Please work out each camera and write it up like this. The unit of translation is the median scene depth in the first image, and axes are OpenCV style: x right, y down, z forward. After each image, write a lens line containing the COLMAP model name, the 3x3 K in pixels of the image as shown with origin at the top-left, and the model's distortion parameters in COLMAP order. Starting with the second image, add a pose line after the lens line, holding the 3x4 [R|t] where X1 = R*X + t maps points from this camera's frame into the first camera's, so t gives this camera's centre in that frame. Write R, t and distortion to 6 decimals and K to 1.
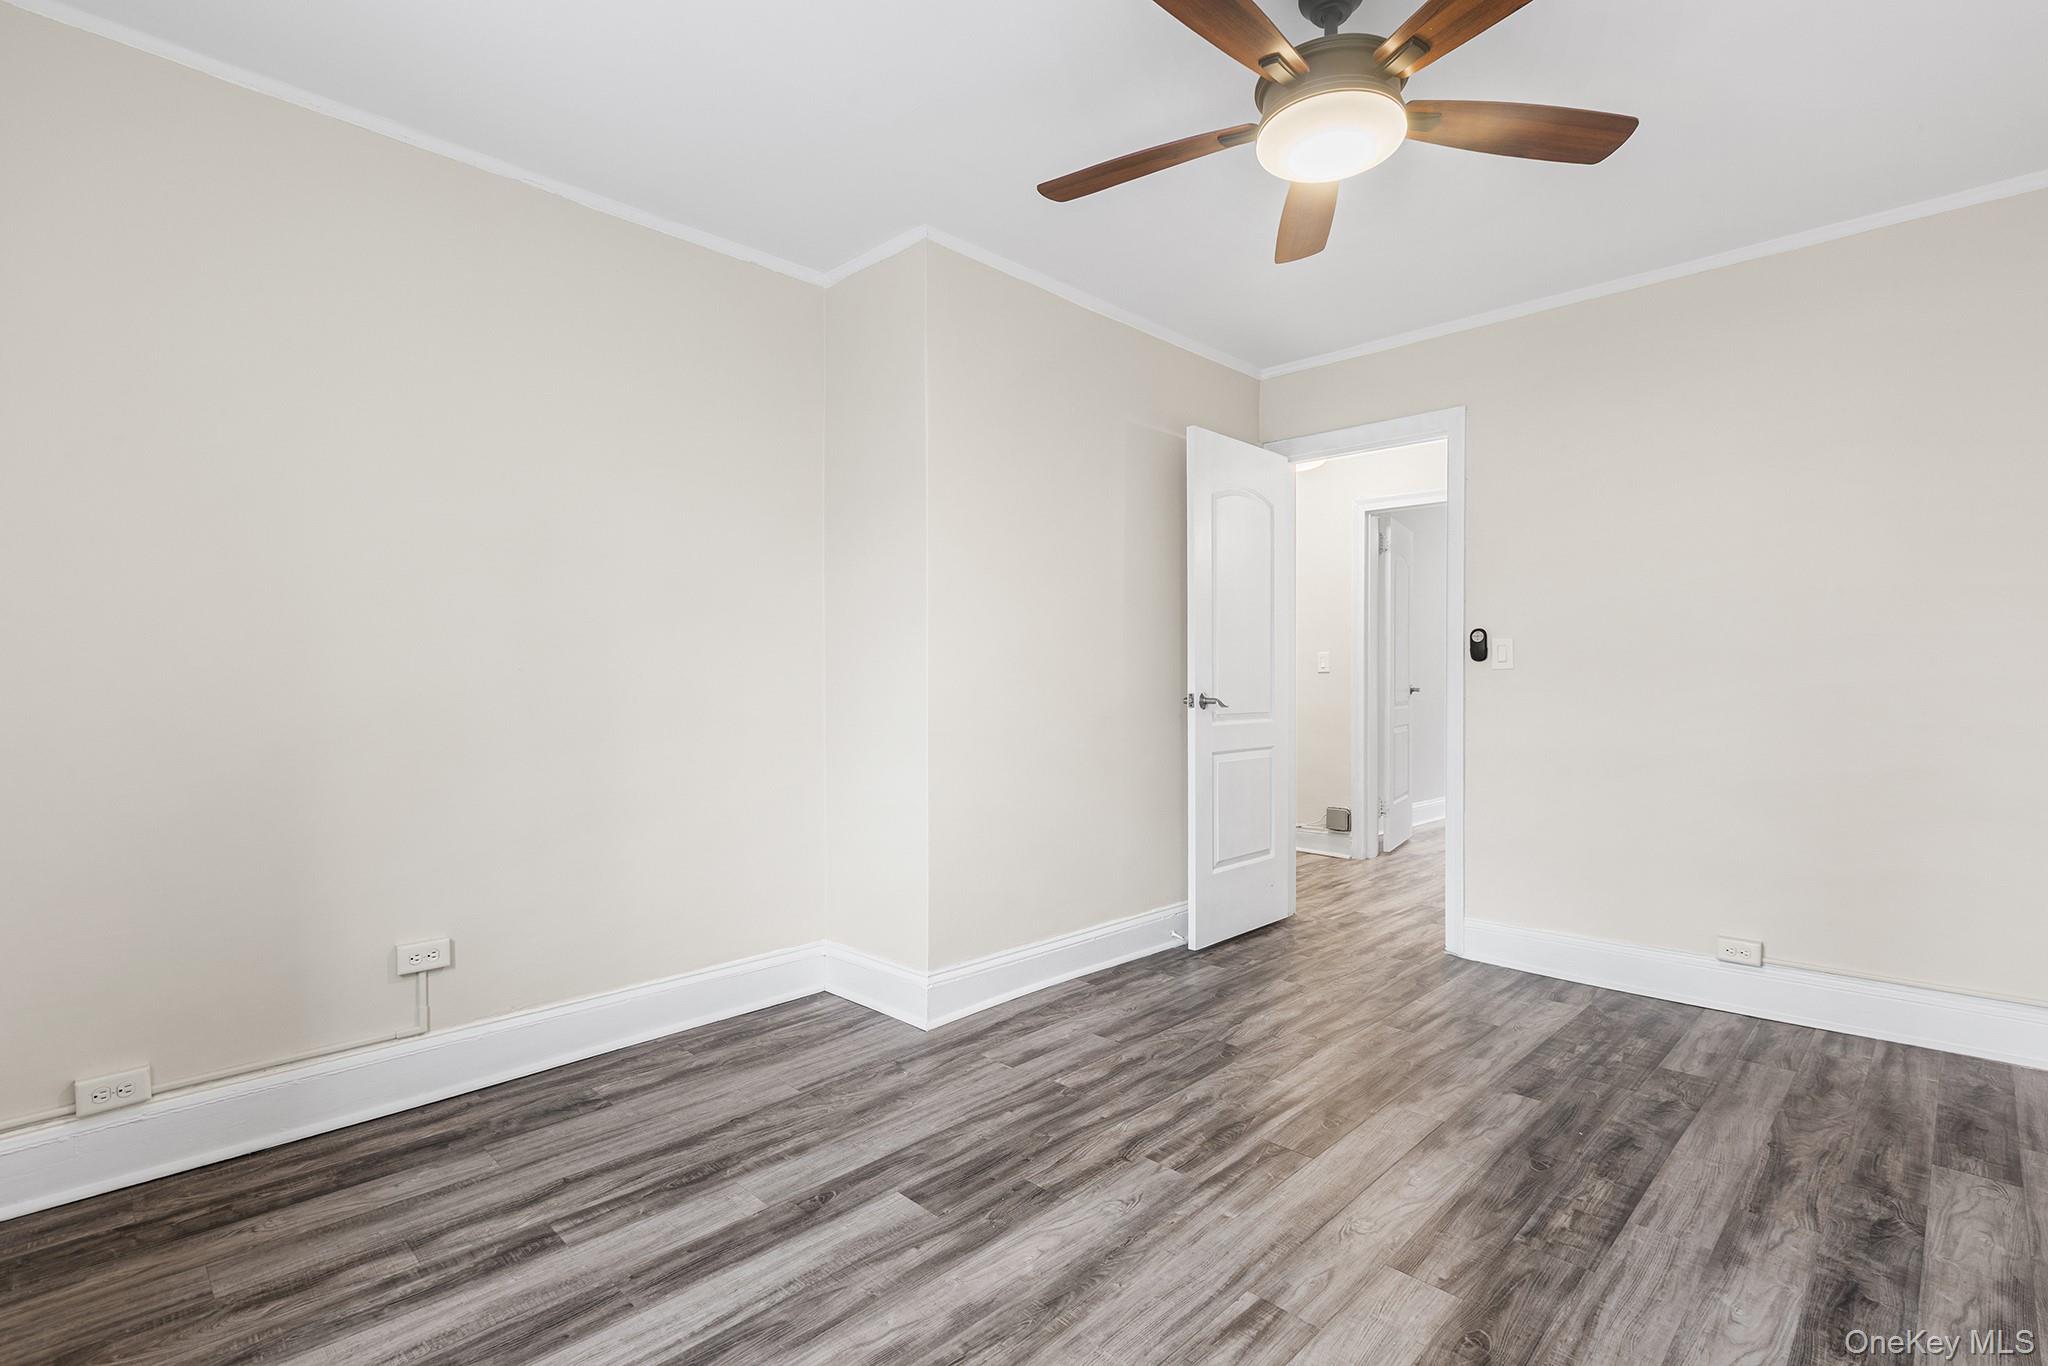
lens RADIAL K [[942.9, 0, 1003.2], [0, 942.9, 708.7], [0, 0, 1]] dist [0.001932, -0.000825]
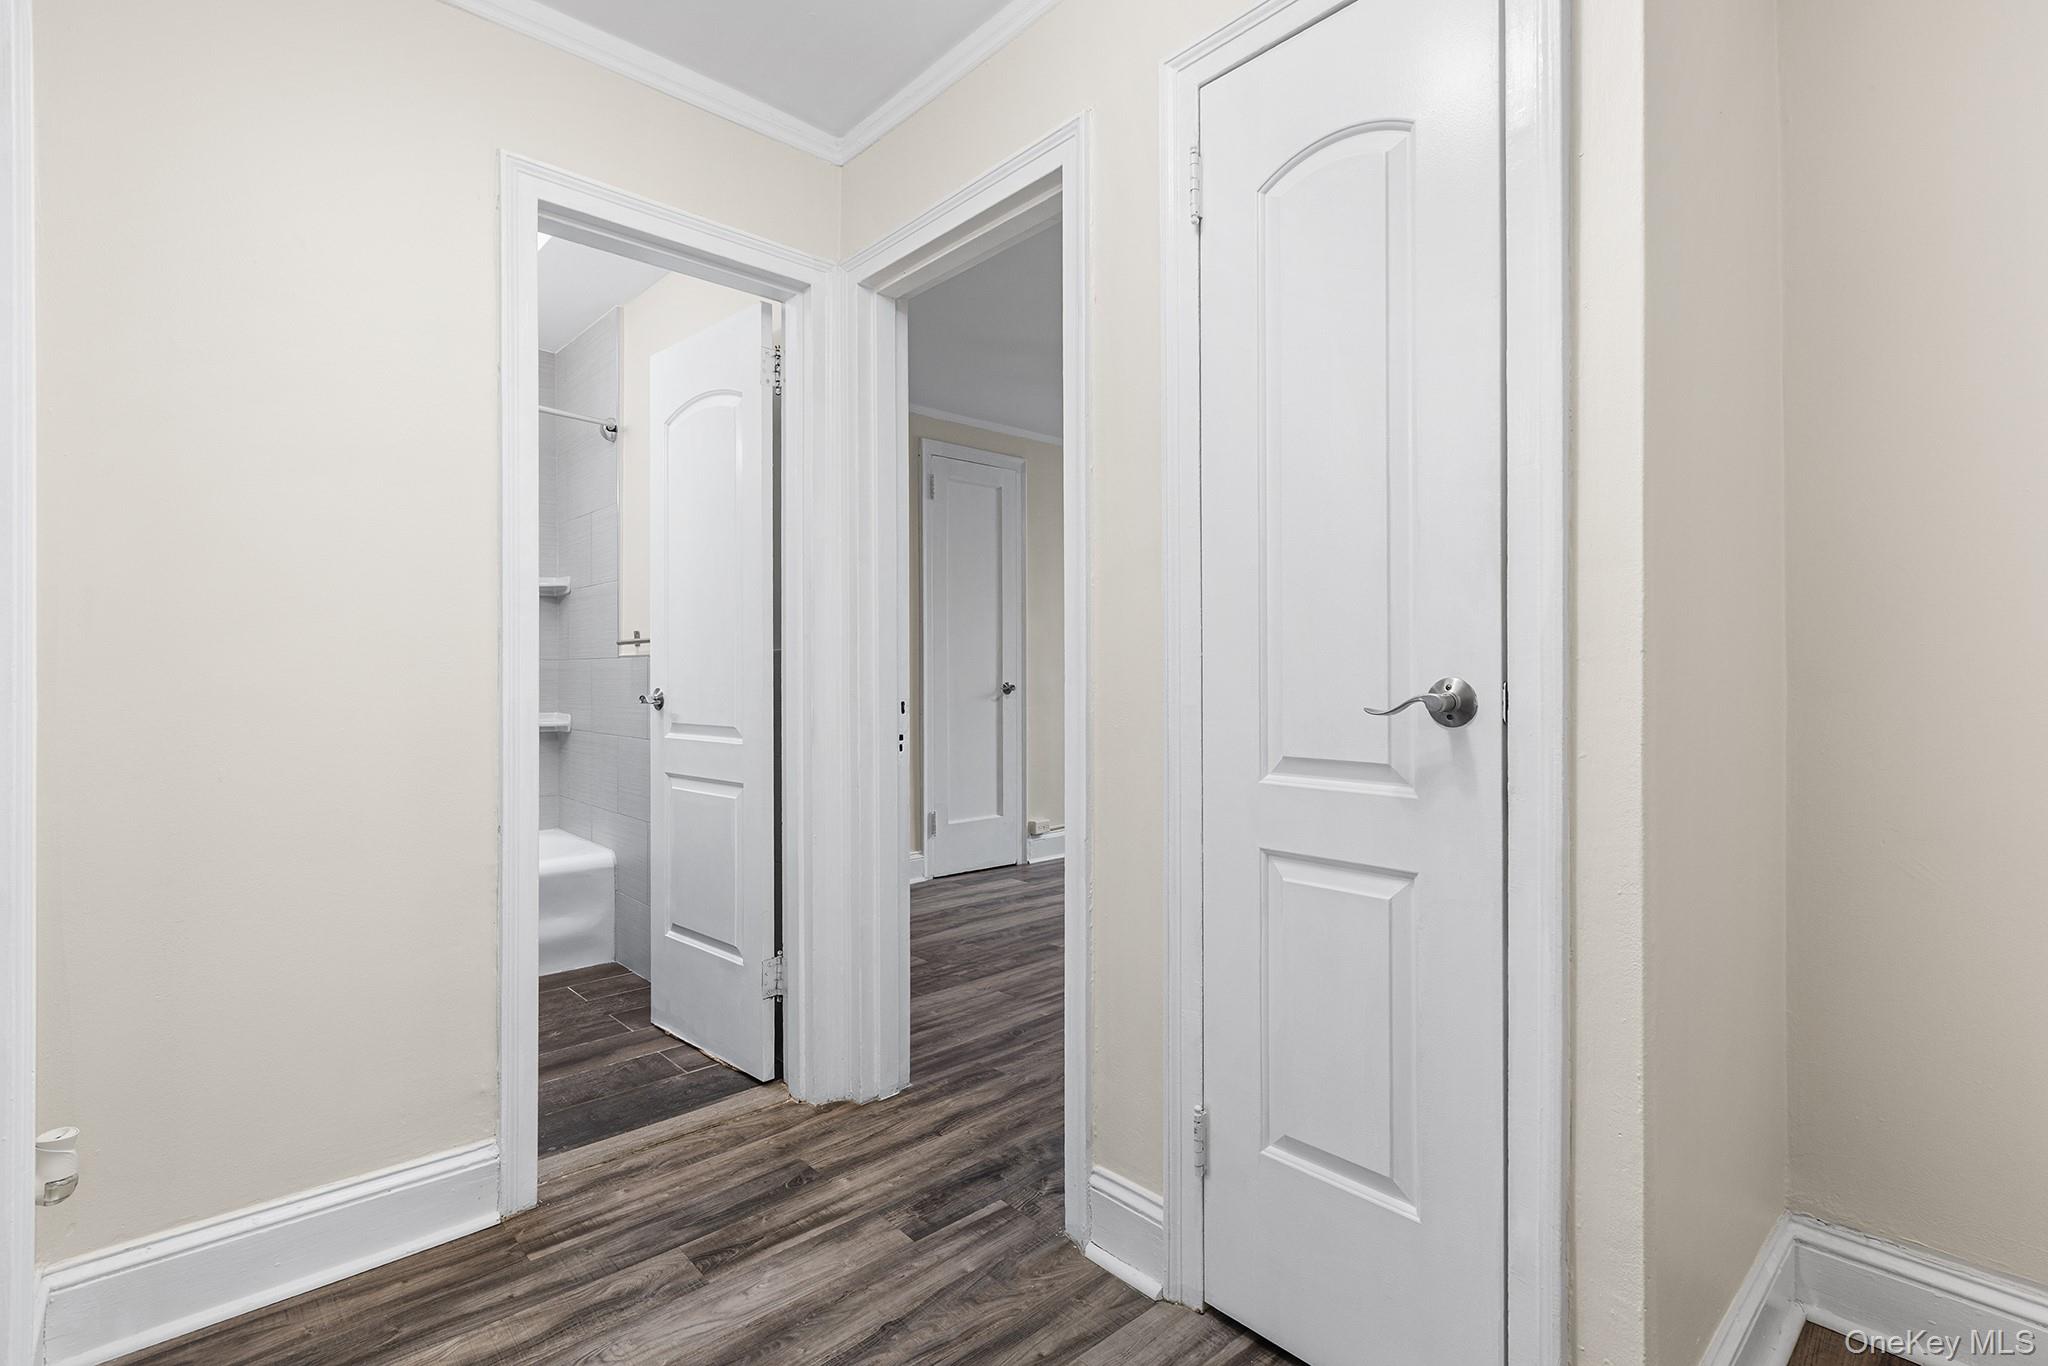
lens RADIAL K [[948.2, 0, 1019.3], [0, 948.2, 673.4], [0, 0, 1]] dist [0.001741, 0.000696]
pose [[-0.999611, 0.003192, 0.027710, 0.626449], [0.003909, 0.999658, 0.025868, -0.073696], [-0.027618, 0.025967, -0.999281, 2.764381]]
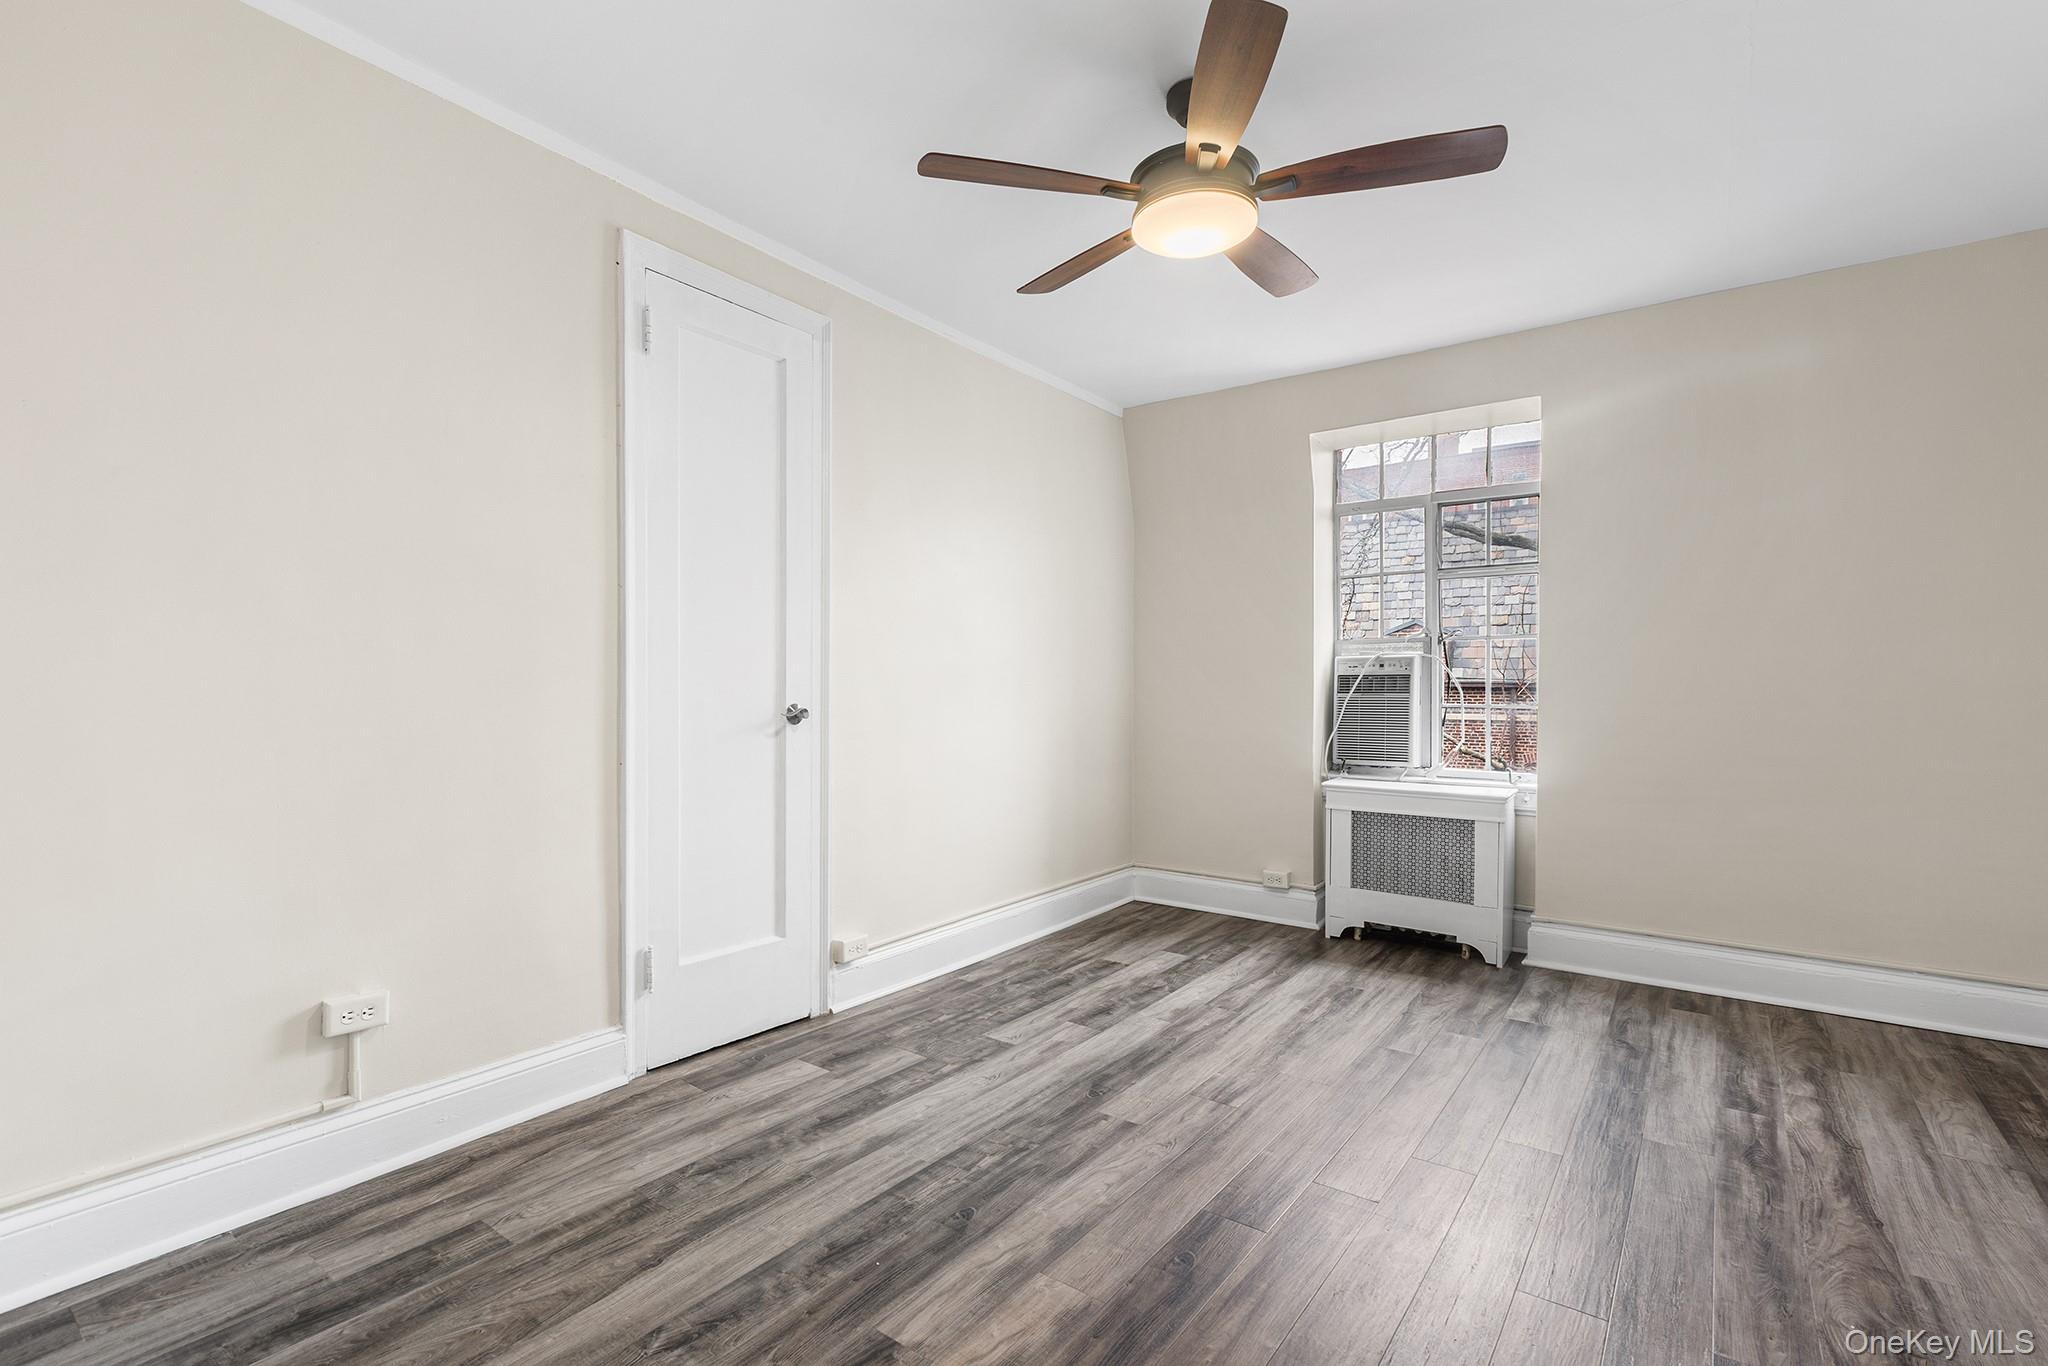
lens RADIAL K [[942.9, 0, 1003.2], [0, 942.9, 708.7], [0, 0, 1]] dist [0.001932, -0.000825]
pose [[-0.987954, -0.002133, -0.154733, 0.635975], [-0.009036, 0.998994, 0.043924, -0.043877], [0.154484, 0.044793, -0.986979, 1.778671]]
